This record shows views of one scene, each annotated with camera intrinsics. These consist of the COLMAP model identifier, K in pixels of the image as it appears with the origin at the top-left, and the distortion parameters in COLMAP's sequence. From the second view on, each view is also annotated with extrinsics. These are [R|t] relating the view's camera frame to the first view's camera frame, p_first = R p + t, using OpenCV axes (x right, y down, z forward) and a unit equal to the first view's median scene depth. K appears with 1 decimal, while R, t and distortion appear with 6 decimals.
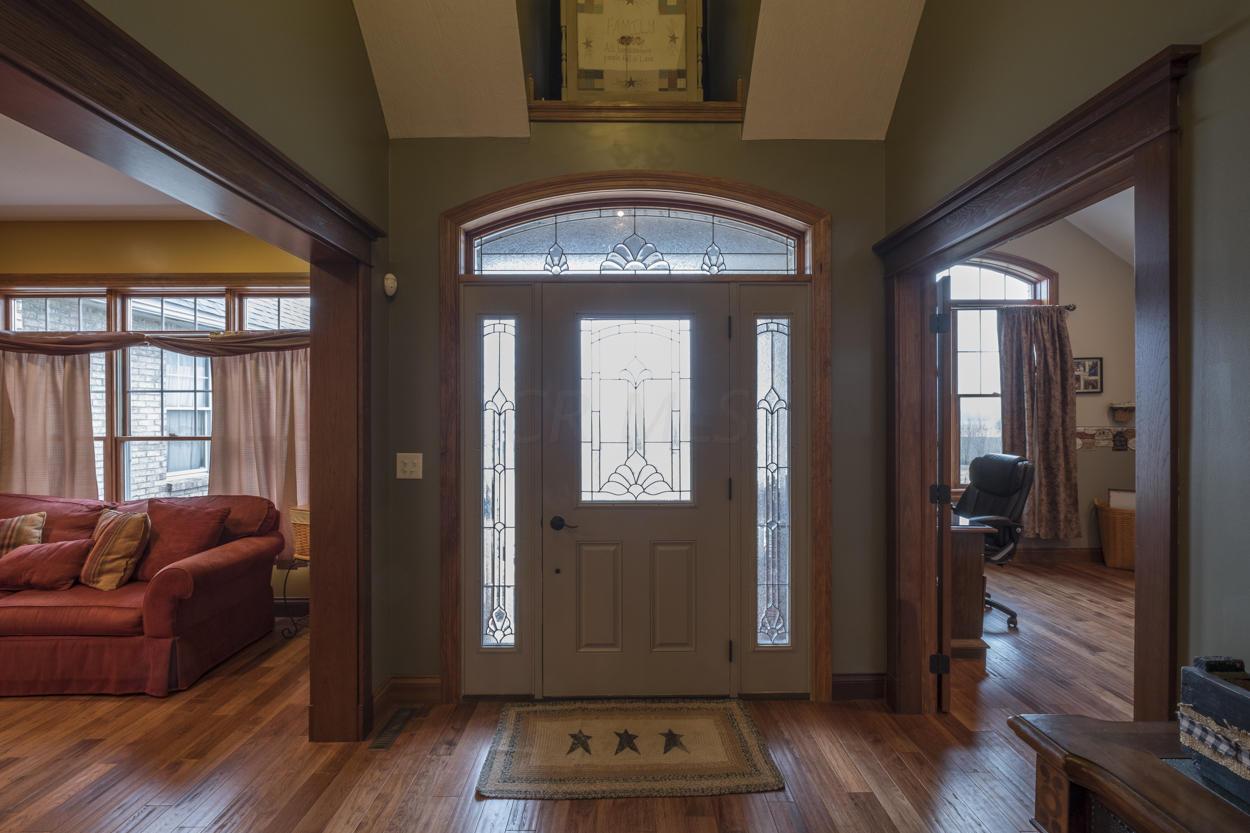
lens RADIAL K [[559.8, 0, 618.9], [0, 559.8, 415.7], [0, 0, 1]] dist [-0.007351, -0.000536]
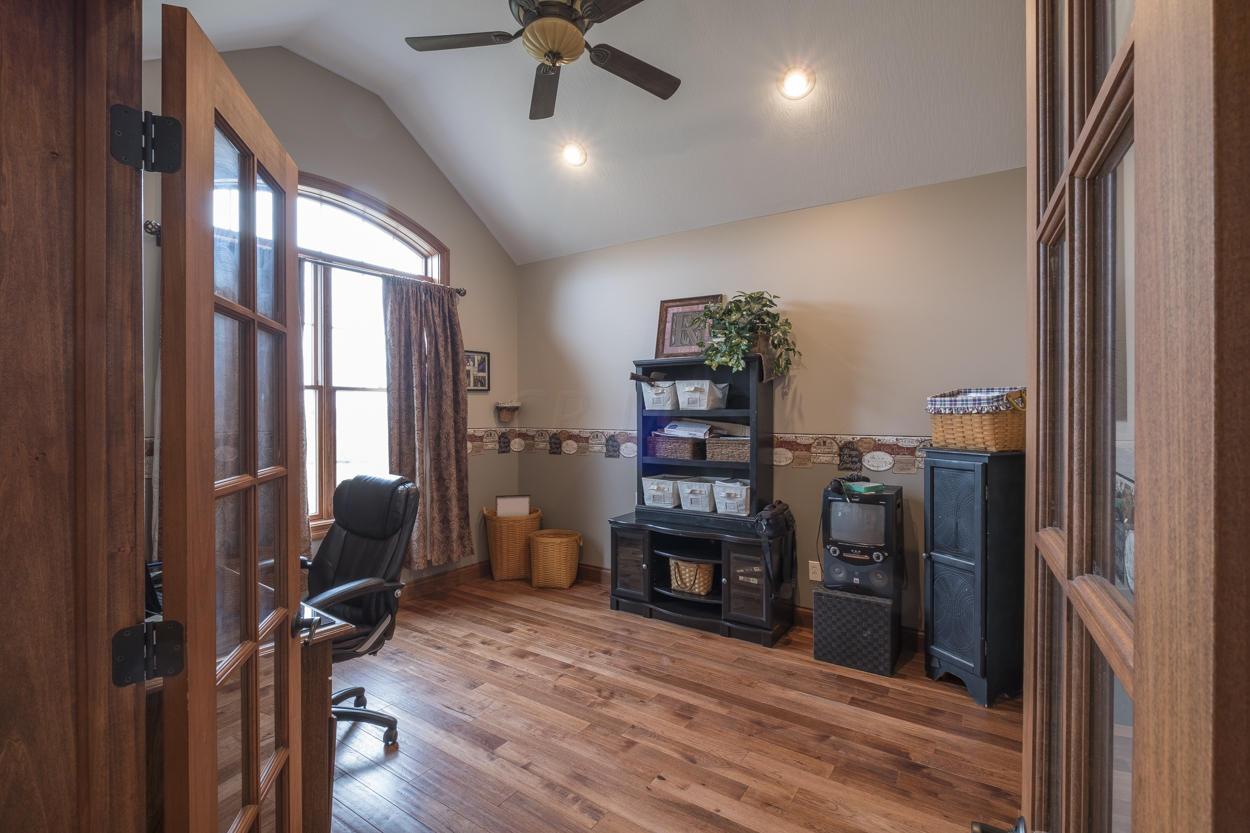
lens RADIAL K [[559.8, 0, 631.8], [0, 559.8, 418.2], [0, 0, 1]] dist [-0.007351, -0.000536]
pose [[0.558561, -0.005656, 0.829444, 0.243092], [0.002418, 0.999984, 0.005191, -0.000588], [-0.829460, -0.000894, 0.558566, 0.301638]]
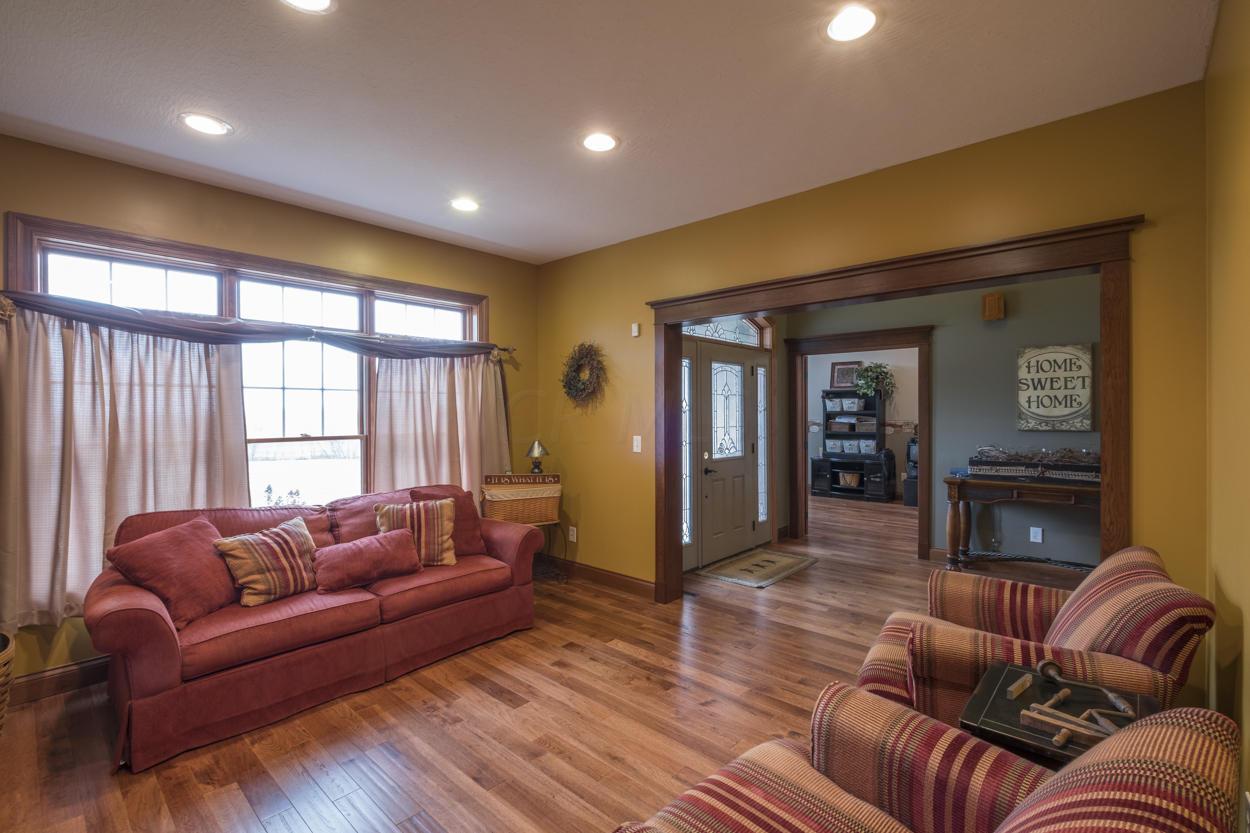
lens RADIAL K [[559.8, 0, 621.0], [0, 559.8, 417.2], [0, 0, 1]] dist [-0.007351, -0.000536]
pose [[0.678058, -0.006012, 0.734984, -0.924021], [0.001654, 0.999976, 0.006654, -0.000579], [-0.735006, -0.003296, 0.678052, -0.029636]]
